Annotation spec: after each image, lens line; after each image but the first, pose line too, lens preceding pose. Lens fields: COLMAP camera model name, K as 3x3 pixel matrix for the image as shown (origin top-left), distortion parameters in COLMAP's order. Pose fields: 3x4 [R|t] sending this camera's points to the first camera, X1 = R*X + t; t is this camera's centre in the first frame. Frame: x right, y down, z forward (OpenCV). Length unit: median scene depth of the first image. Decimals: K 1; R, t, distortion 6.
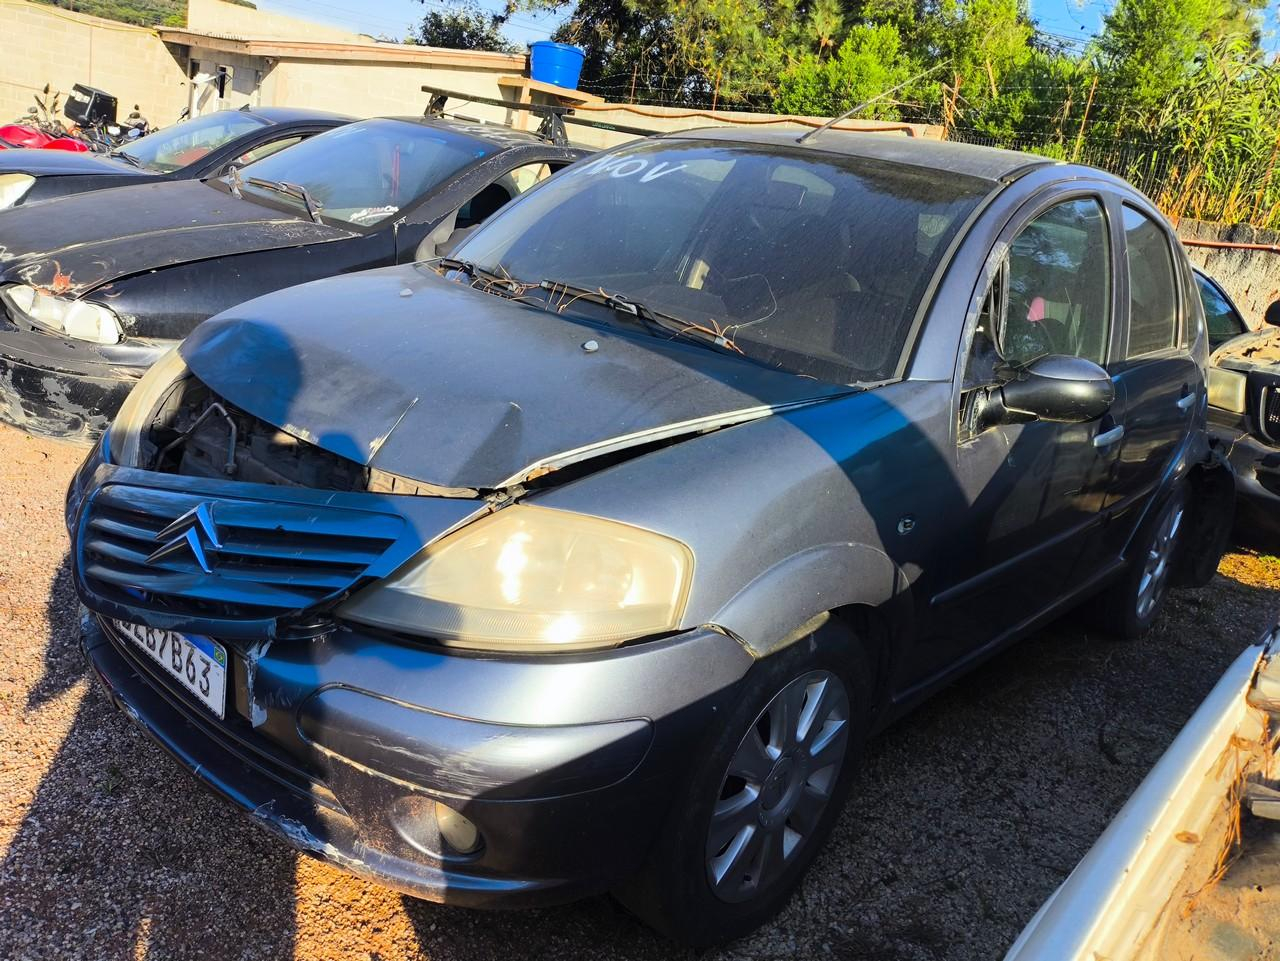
lens RADIAL K [[1034.8, 0, 639.7], [0, 1034.8, 480.3], [0, 0, 1]] dist [0.029205, -0.050046]
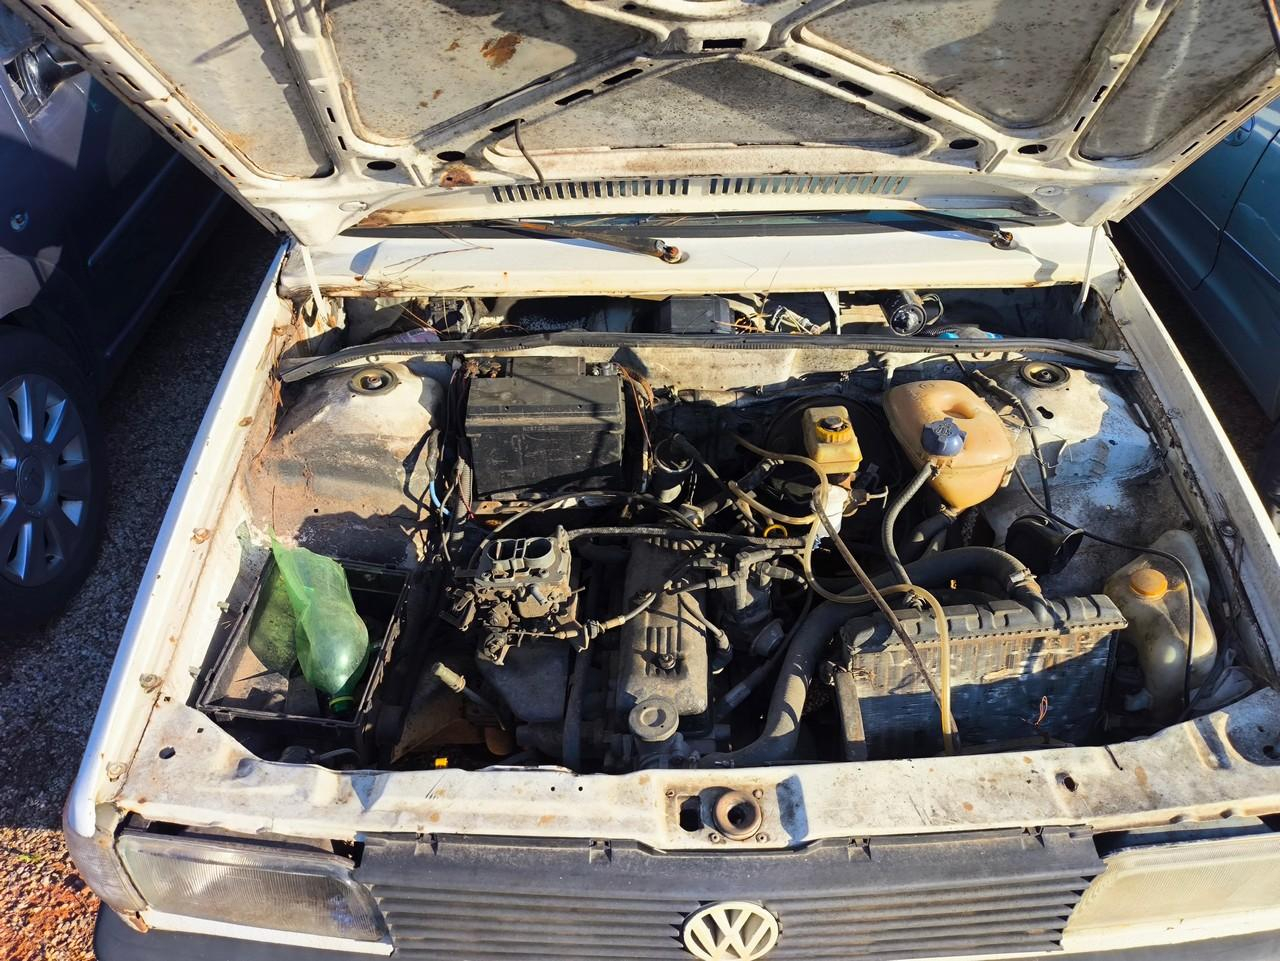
lens RADIAL K [[1034.8, 0, 640.9], [0, 1034.8, 480.9], [0, 0, 1]] dist [0.029205, -0.050046]
pose [[0.732844, -0.521547, 0.436954, 0.124615], [0.274025, 0.814059, 0.512073, -0.121039], [-0.622776, -0.255533, 0.739495, -0.301088]]
